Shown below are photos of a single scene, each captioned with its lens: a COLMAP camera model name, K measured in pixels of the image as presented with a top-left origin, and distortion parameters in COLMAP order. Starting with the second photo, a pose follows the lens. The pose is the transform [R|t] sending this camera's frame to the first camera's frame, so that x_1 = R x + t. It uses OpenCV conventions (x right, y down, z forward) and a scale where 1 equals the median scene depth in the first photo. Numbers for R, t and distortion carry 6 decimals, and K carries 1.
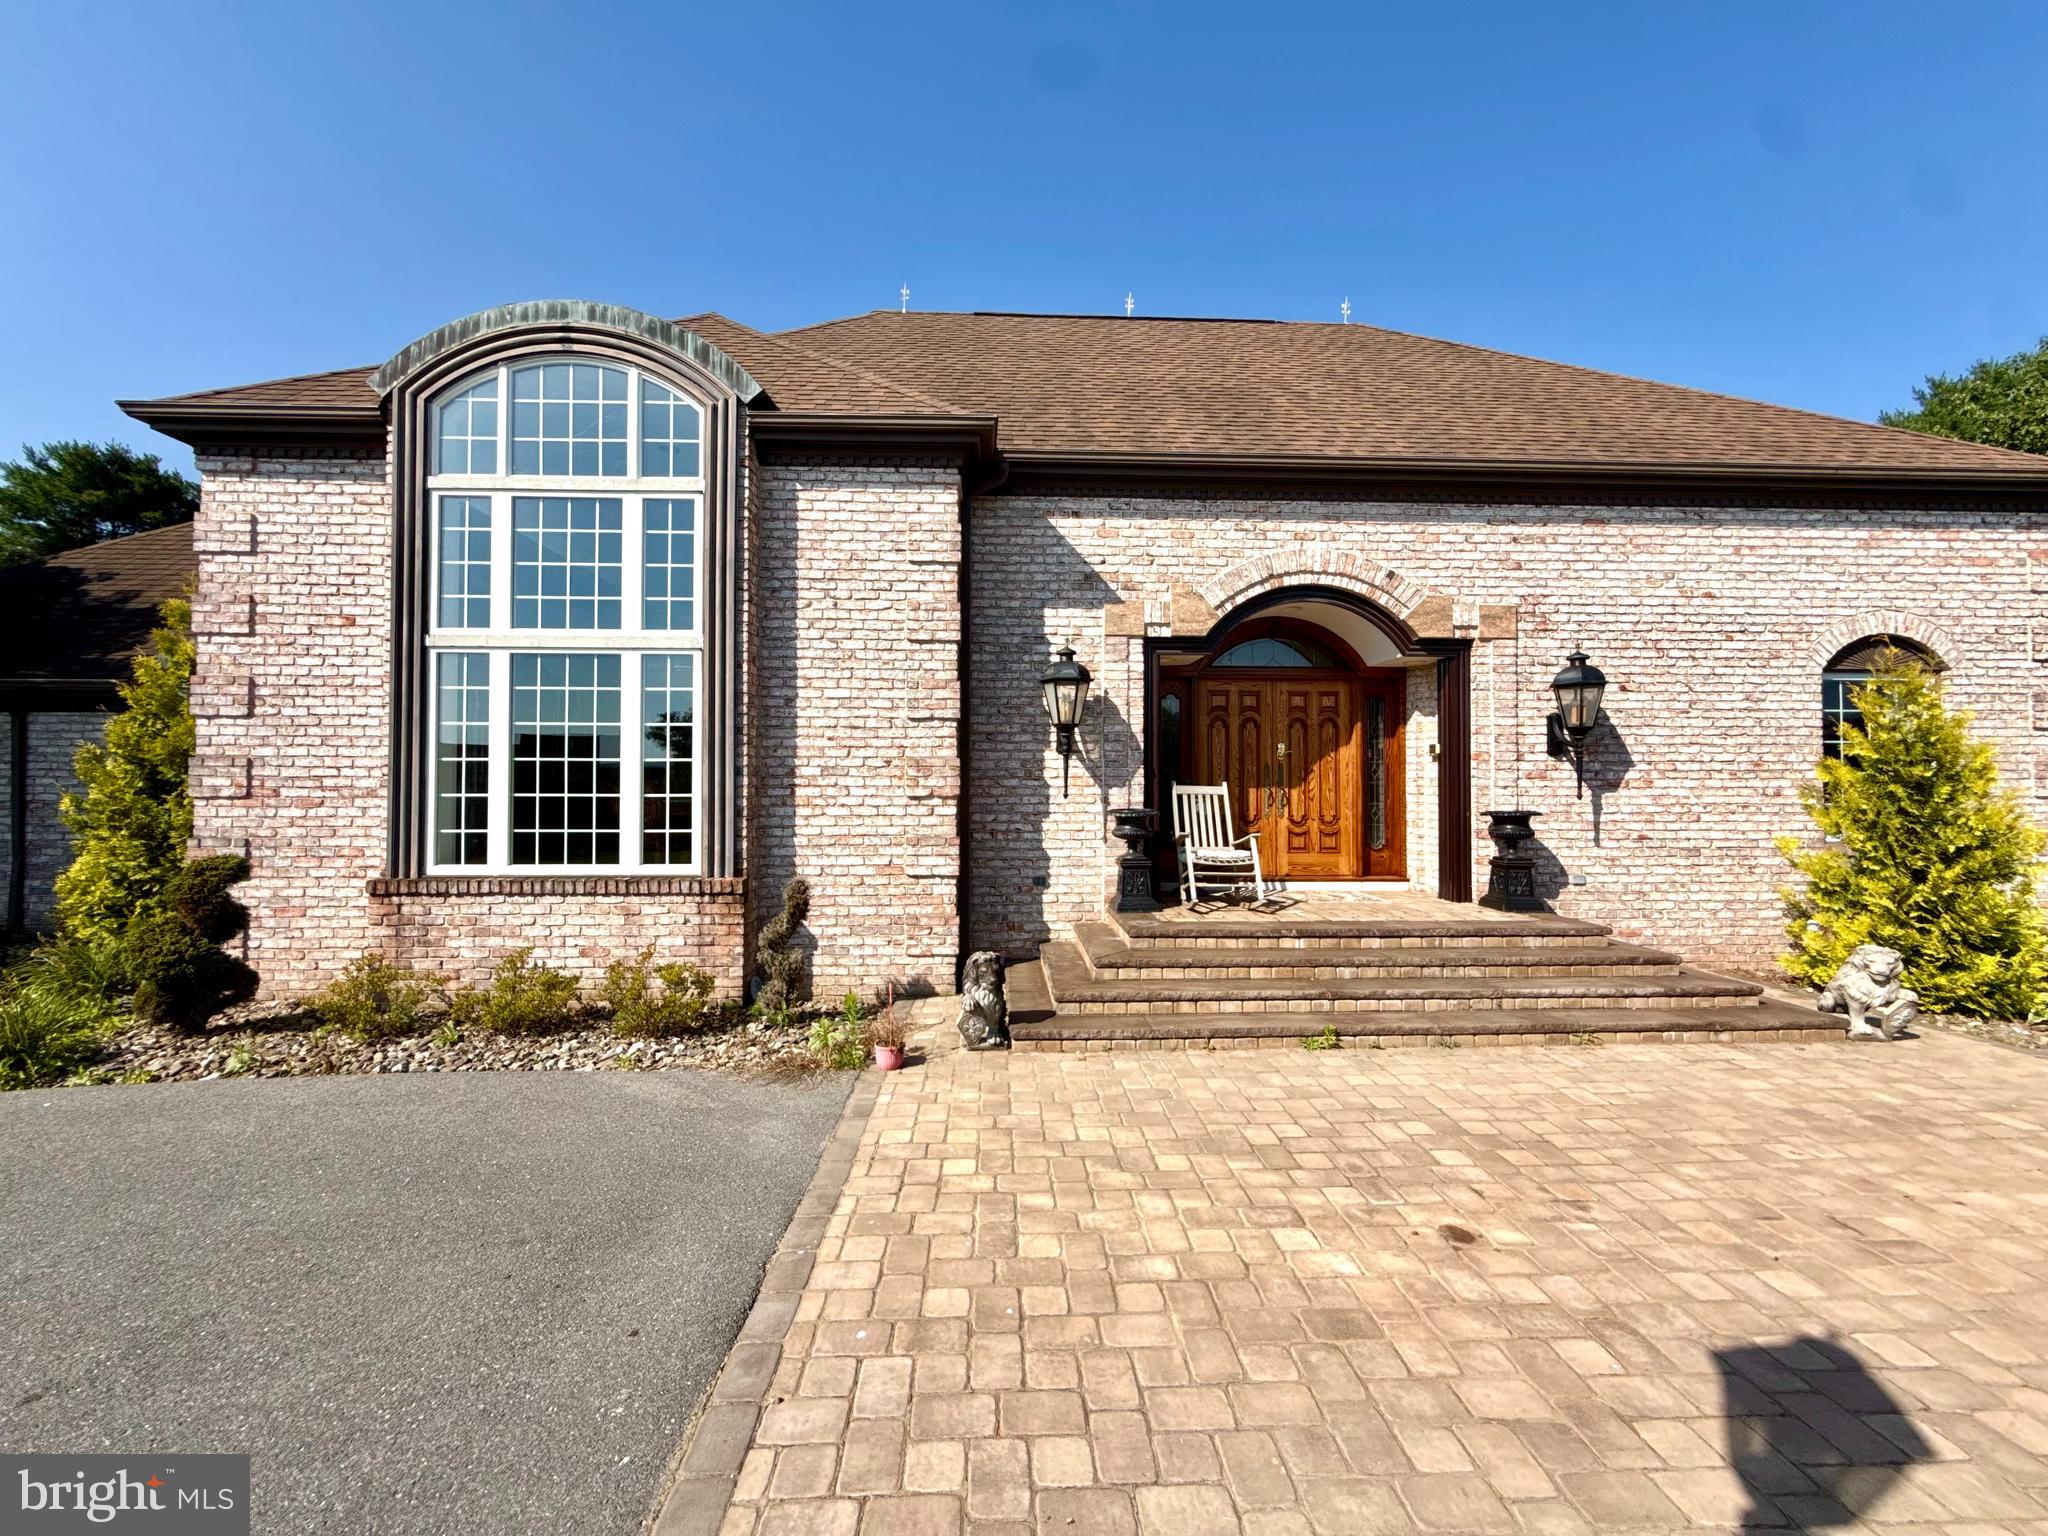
lens RADIAL K [[822.0, 0, 1020.7], [0, 822.0, 768.1], [0, 0, 1]] dist [0.000097, 0.000260]
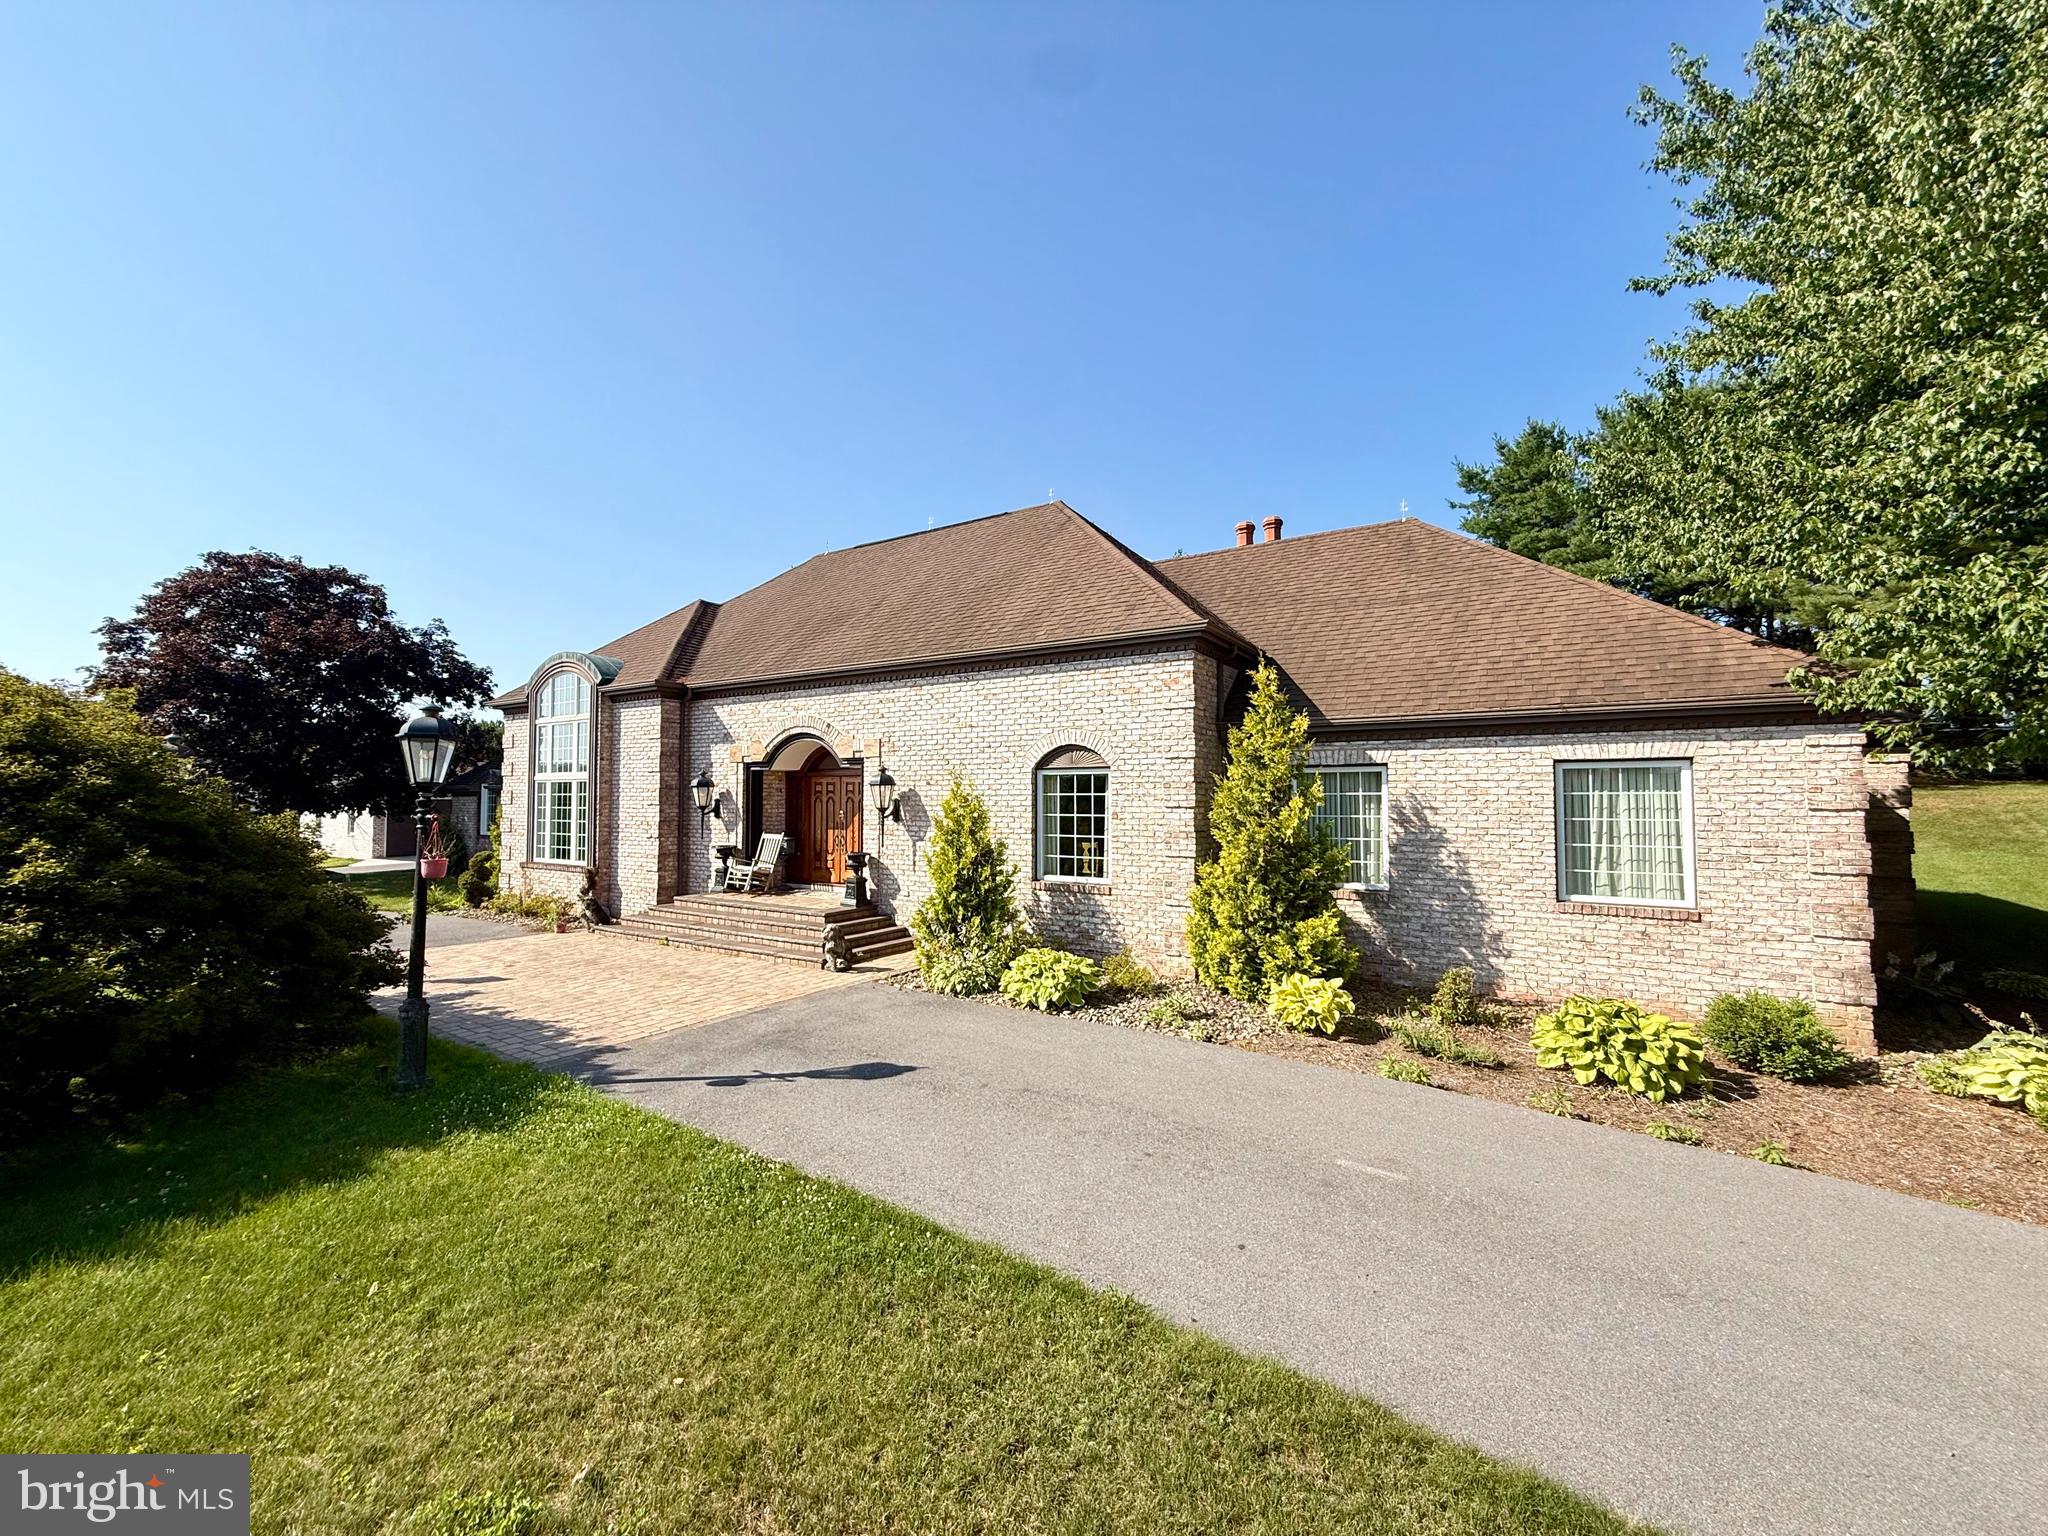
lens RADIAL K [[822.0, 0, 1020.7], [0, 822.0, 768.1], [0, 0, 1]] dist [0.000097, 0.000260]
pose [[0.818873, -0.022741, -0.573524, 2.135471], [0.010614, 0.999644, -0.024482, -0.096472], [0.573877, 0.013961, 0.818823, -0.332943]]
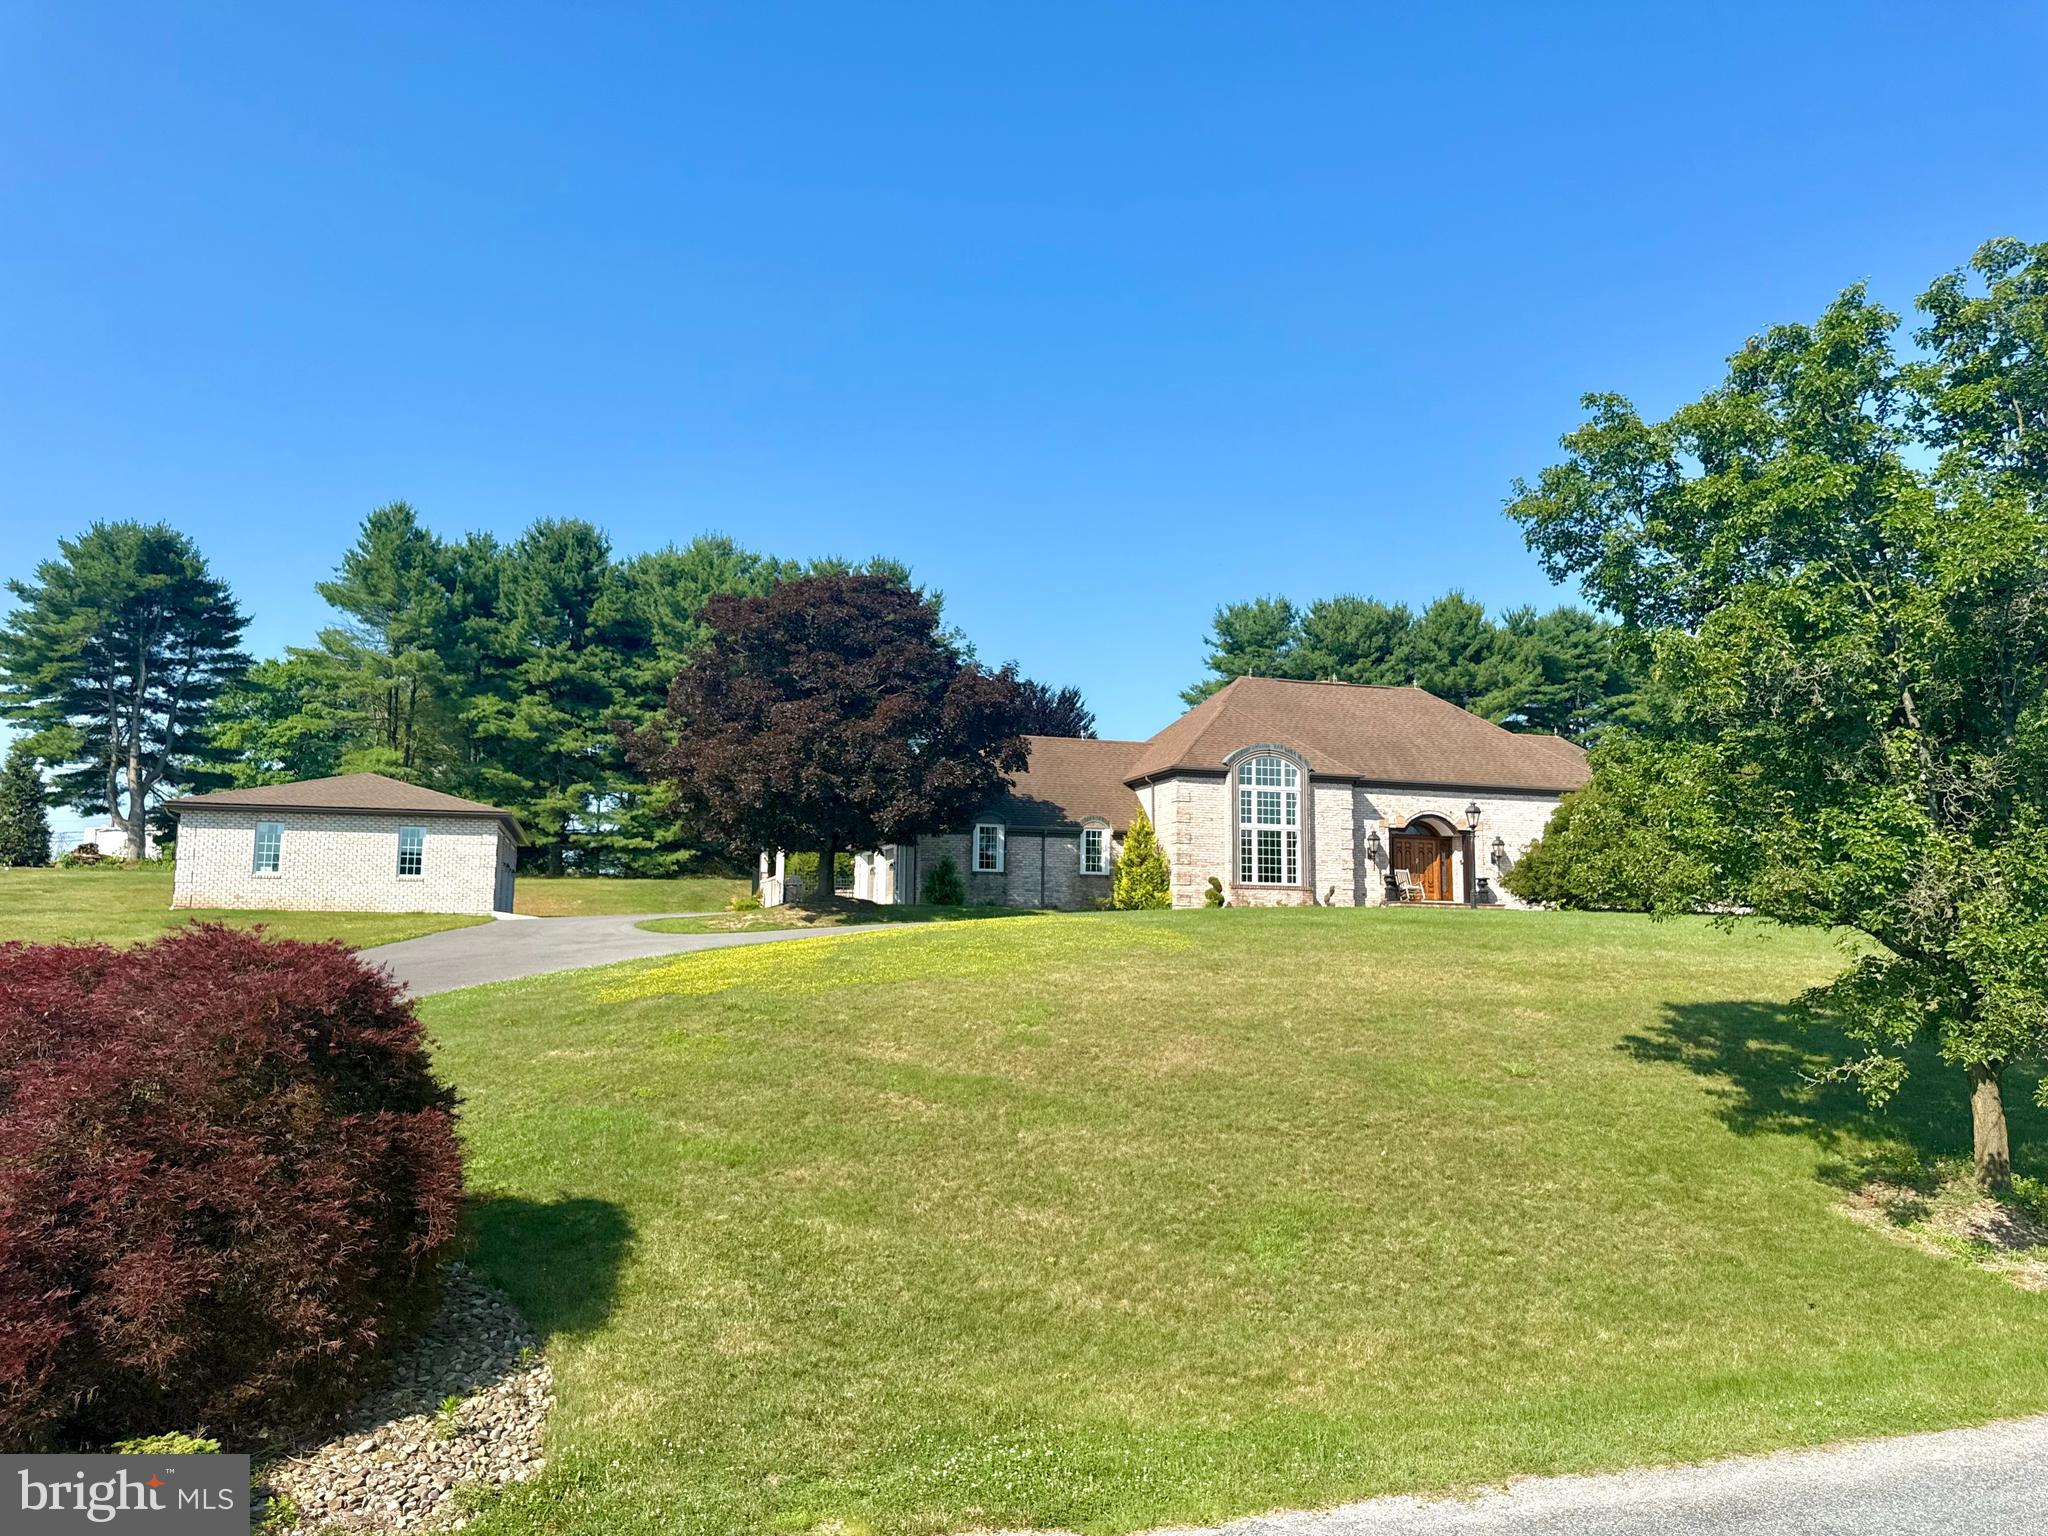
lens RADIAL K [[1449.7, 0, 1024.0], [0, 1449.7, 768.0], [0, 0, 1]] dist [0.150397, -0.228375]
pose [[0.968617, 0.040253, 0.245278, -3.326459], [-0.014819, 0.994396, -0.104672, 0.307882], [-0.248117, 0.097752, 0.963785, -5.362040]]
